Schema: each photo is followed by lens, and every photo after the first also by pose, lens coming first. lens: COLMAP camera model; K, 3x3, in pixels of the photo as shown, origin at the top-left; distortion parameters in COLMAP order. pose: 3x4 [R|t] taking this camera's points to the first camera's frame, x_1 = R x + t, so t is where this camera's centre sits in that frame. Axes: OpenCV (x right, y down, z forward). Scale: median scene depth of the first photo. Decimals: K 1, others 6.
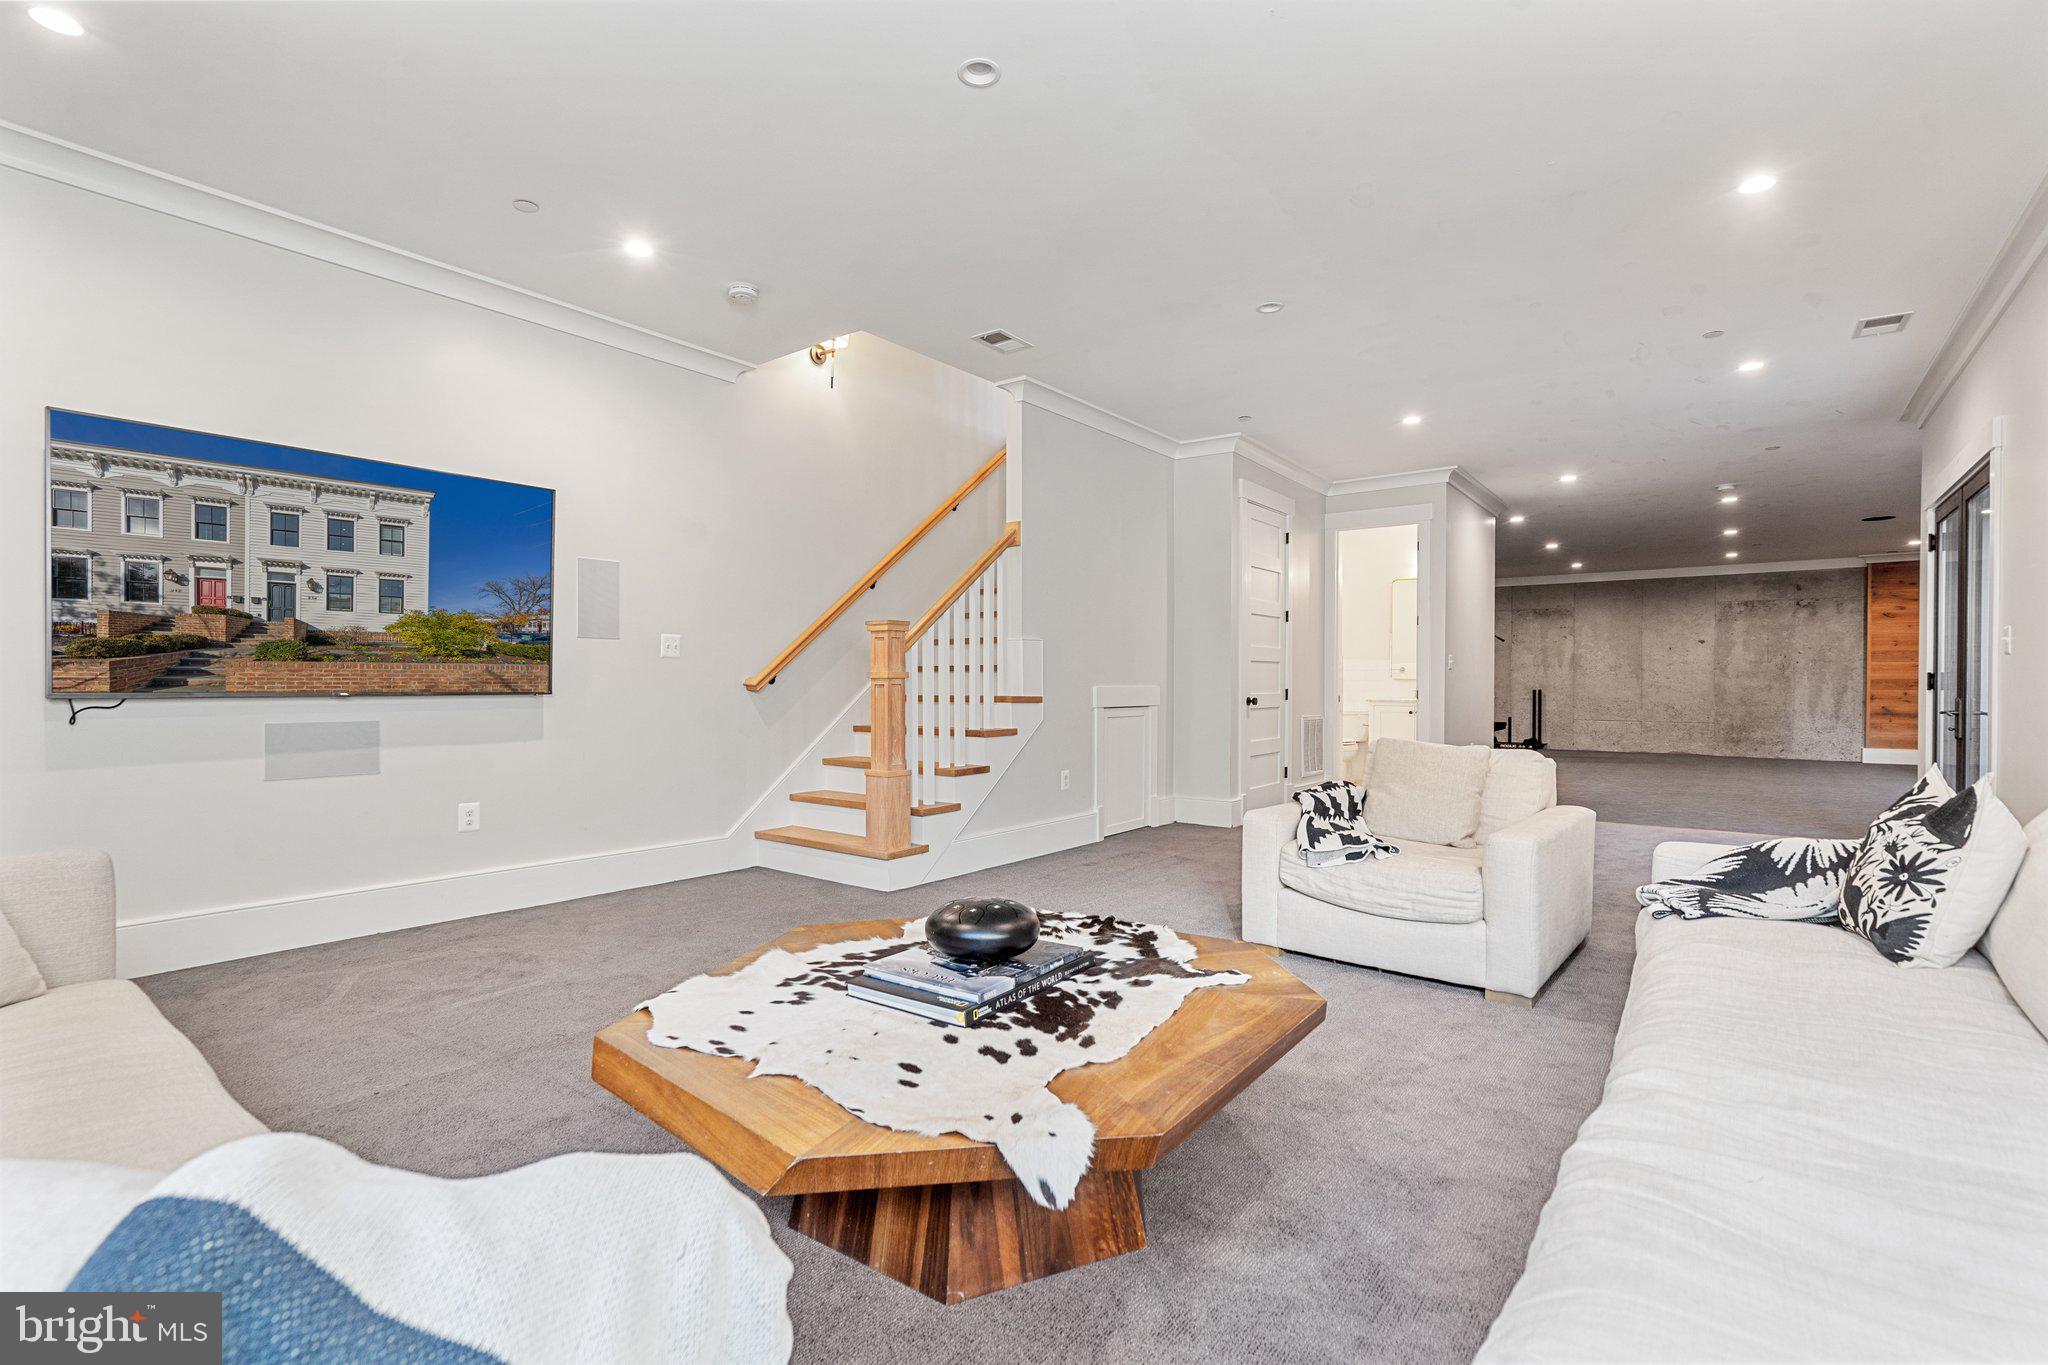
lens RADIAL K [[945.9, 0, 1010.3], [0, 945.9, 688.5], [0, 0, 1]] dist [-0.003792, 0.000013]
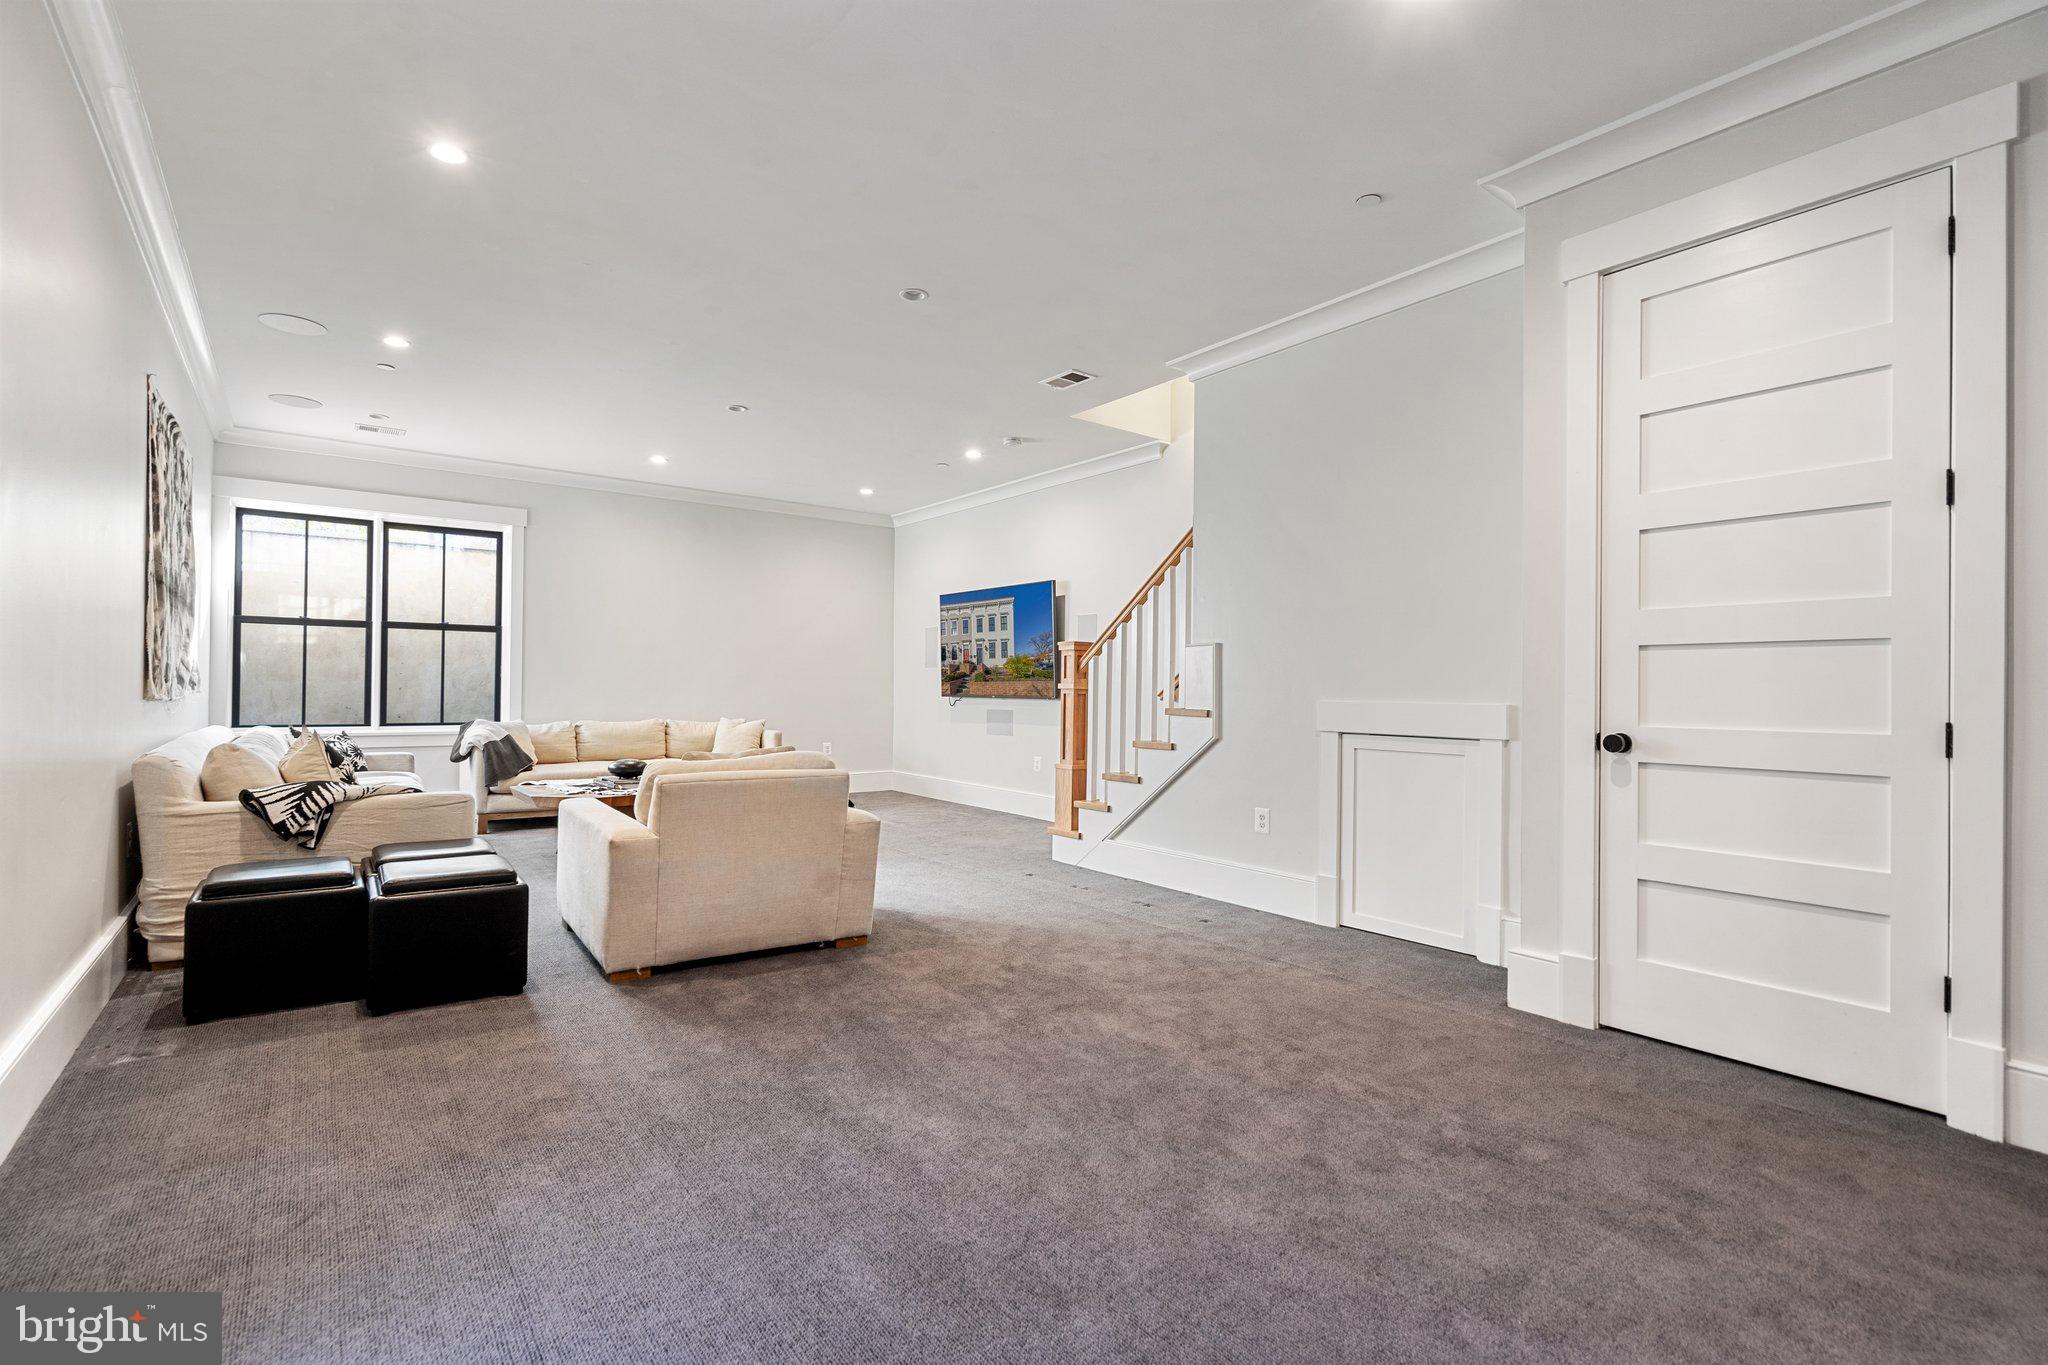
lens RADIAL K [[945.9, 0, 1014.0], [0, 945.9, 681.4], [0, 0, 1]] dist [-0.003792, 0.000013]
pose [[-0.245672, -0.004286, -0.969344, 1.253821], [-0.008629, 0.999960, -0.002234, -0.021431], [0.969315, 0.007816, -0.245699, 1.404175]]
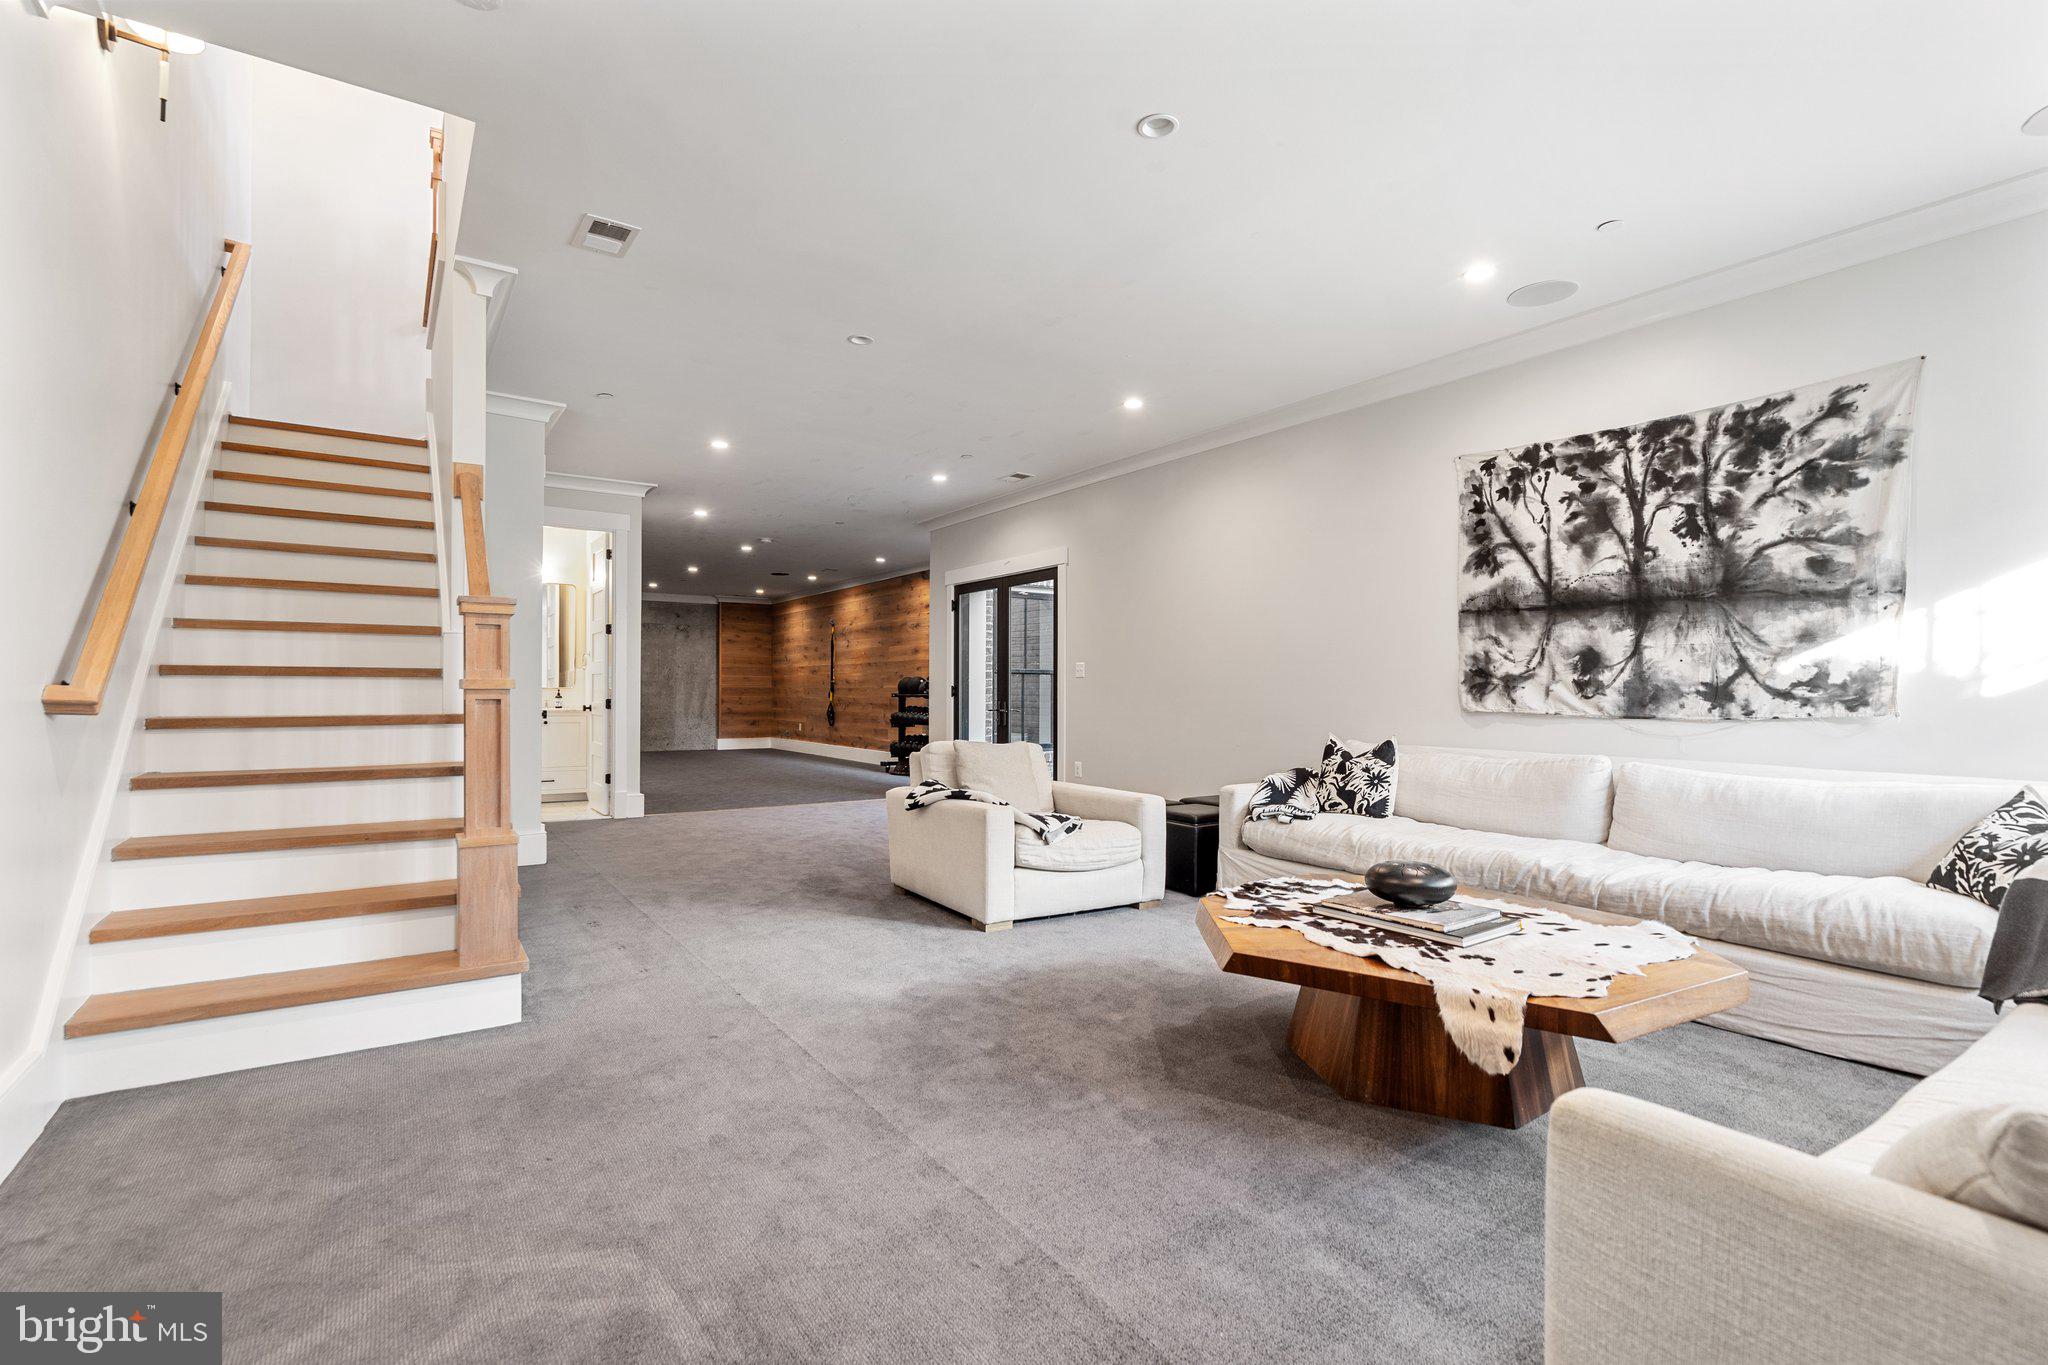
lens RADIAL K [[945.9, 0, 1019.8], [0, 945.9, 684.3], [0, 0, 1]] dist [-0.003792, 0.000013]
pose [[0.303946, 0.006272, 0.952669, -1.250726], [0.002312, 0.999971, -0.007321, -0.016822], [-0.952686, 0.004428, 0.303923, 0.945604]]
